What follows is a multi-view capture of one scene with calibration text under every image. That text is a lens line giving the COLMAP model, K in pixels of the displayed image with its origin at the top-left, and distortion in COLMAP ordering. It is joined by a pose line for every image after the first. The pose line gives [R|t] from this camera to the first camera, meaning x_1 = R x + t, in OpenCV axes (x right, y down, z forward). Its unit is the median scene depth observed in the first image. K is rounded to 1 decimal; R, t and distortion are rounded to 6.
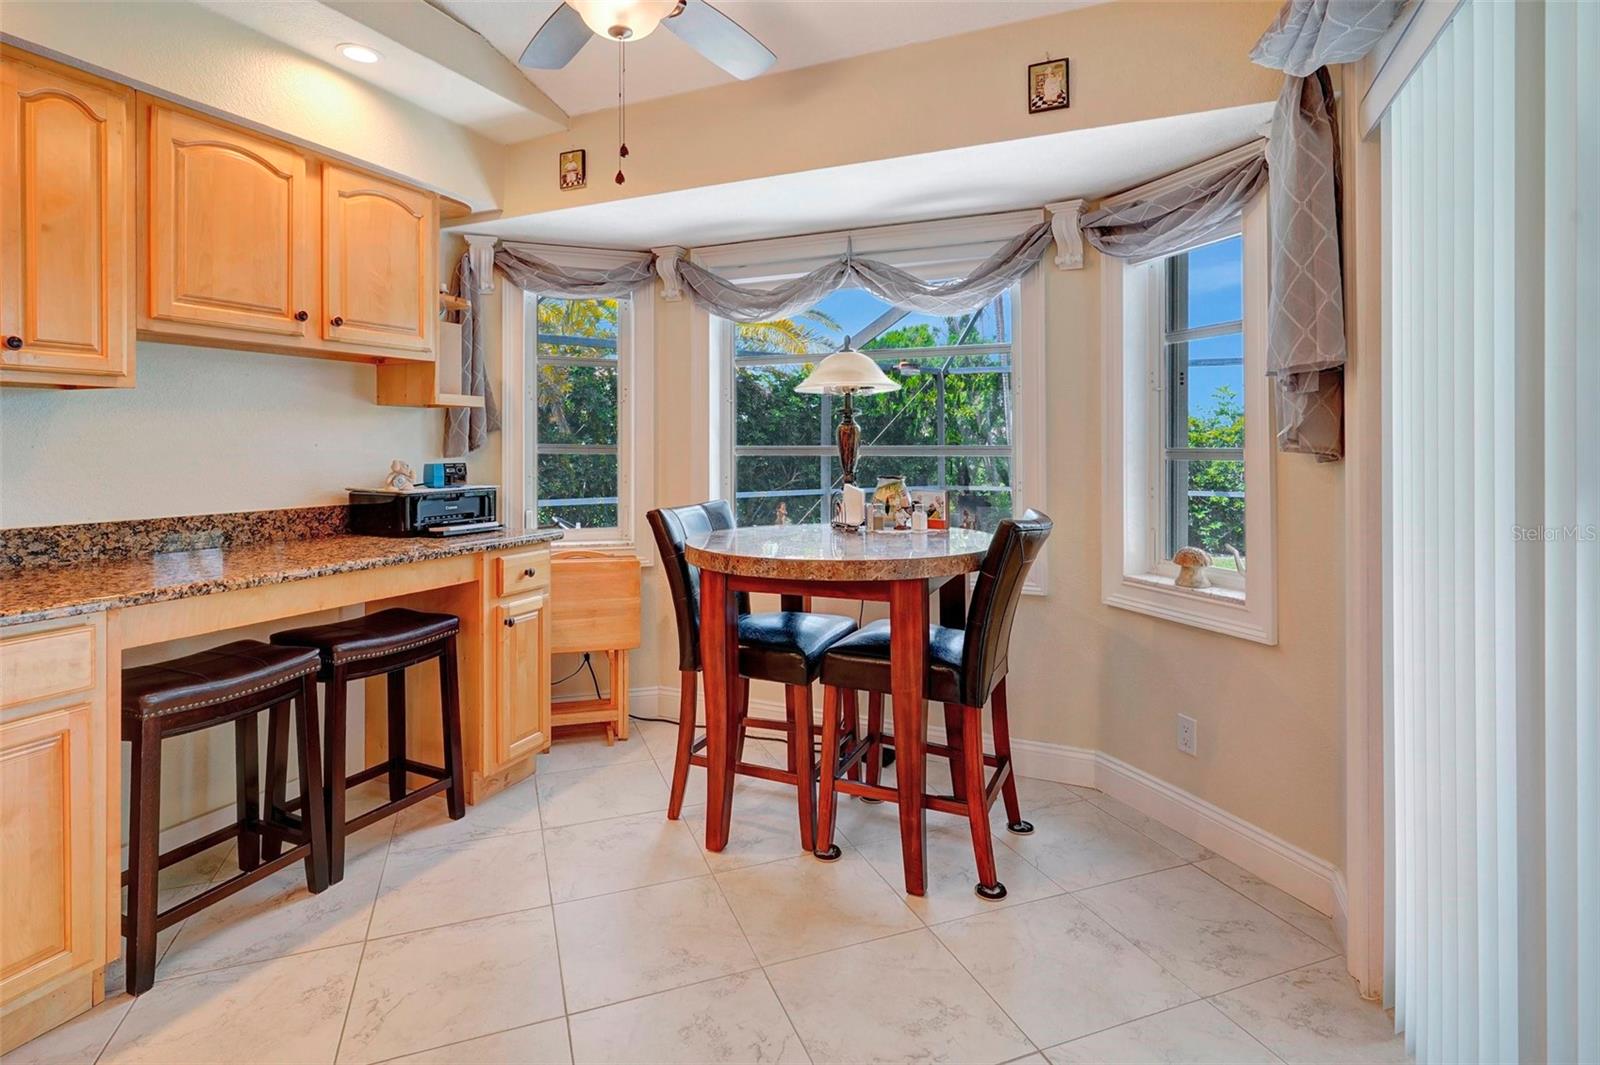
lens RADIAL K [[787.6, 0, 789.9], [0, 787.6, 446.9], [0, 0, 1]] dist [-0.001544, -0.000004]
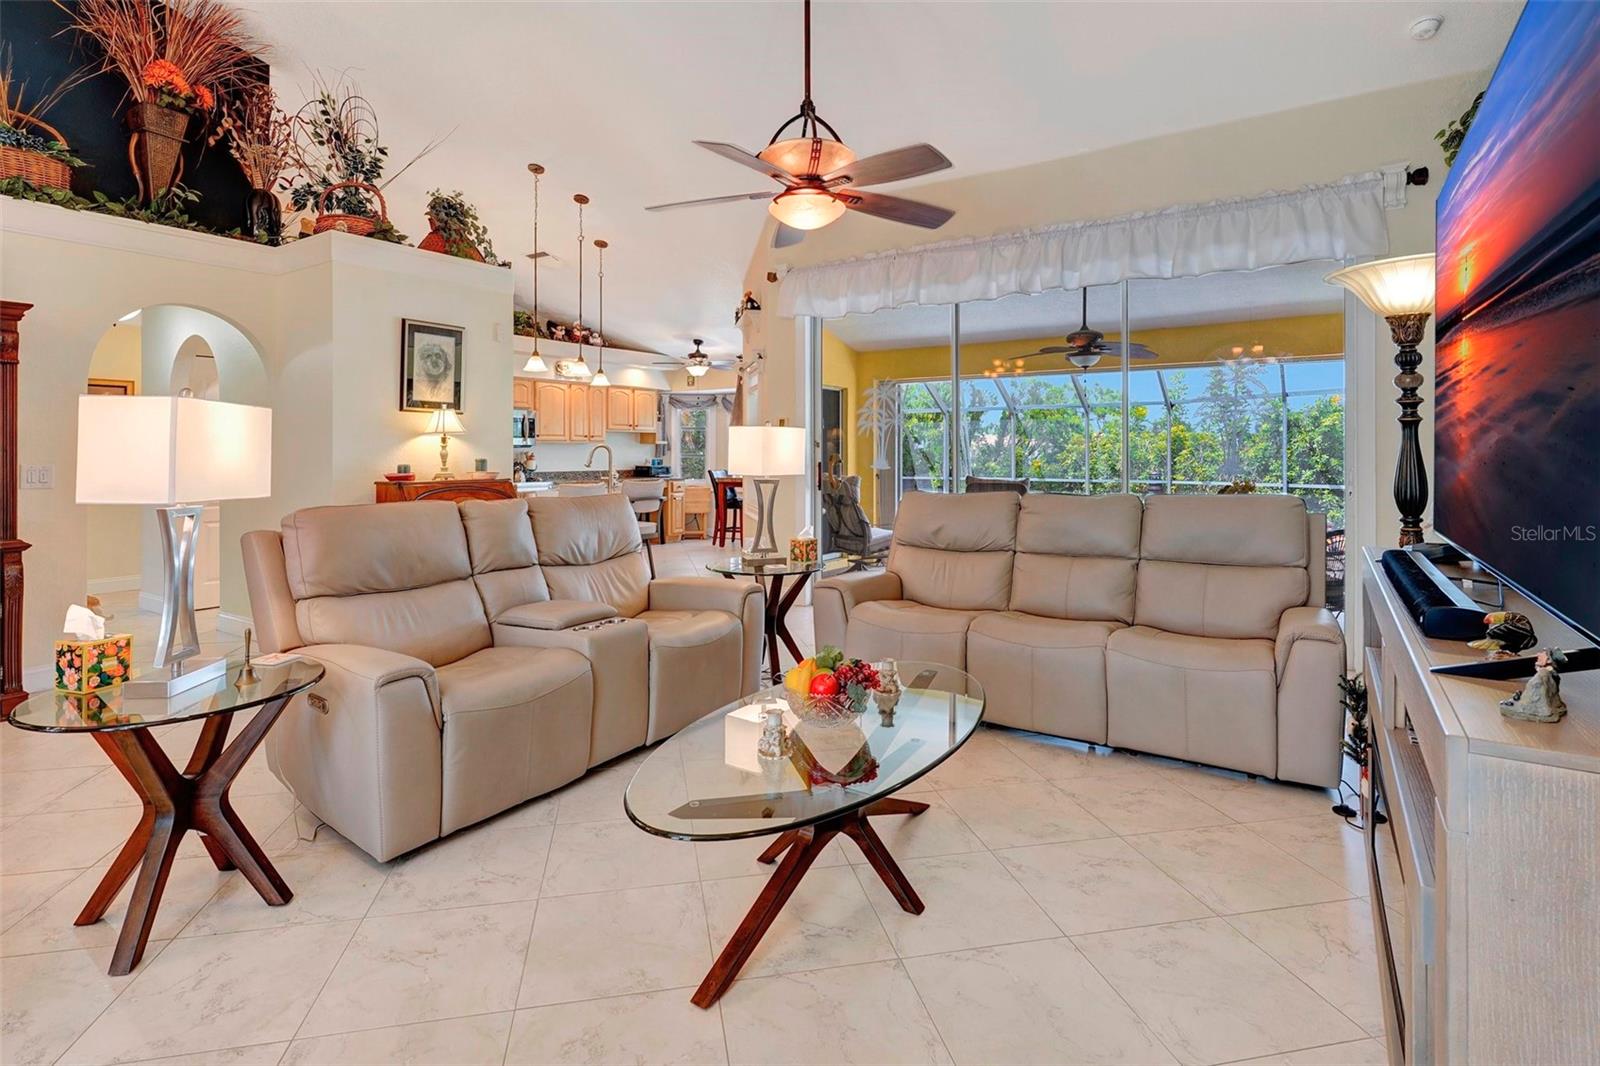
lens RADIAL K [[787.6, 0, 839.9], [0, 787.6, 443.4], [0, 0, 1]] dist [-0.001544, -0.000004]
pose [[0.994684, 0.000846, -0.102973, 0.806156], [-0.001815, 0.999955, -0.009318, -0.020368], [0.102961, 0.009455, 0.994640, -2.620456]]
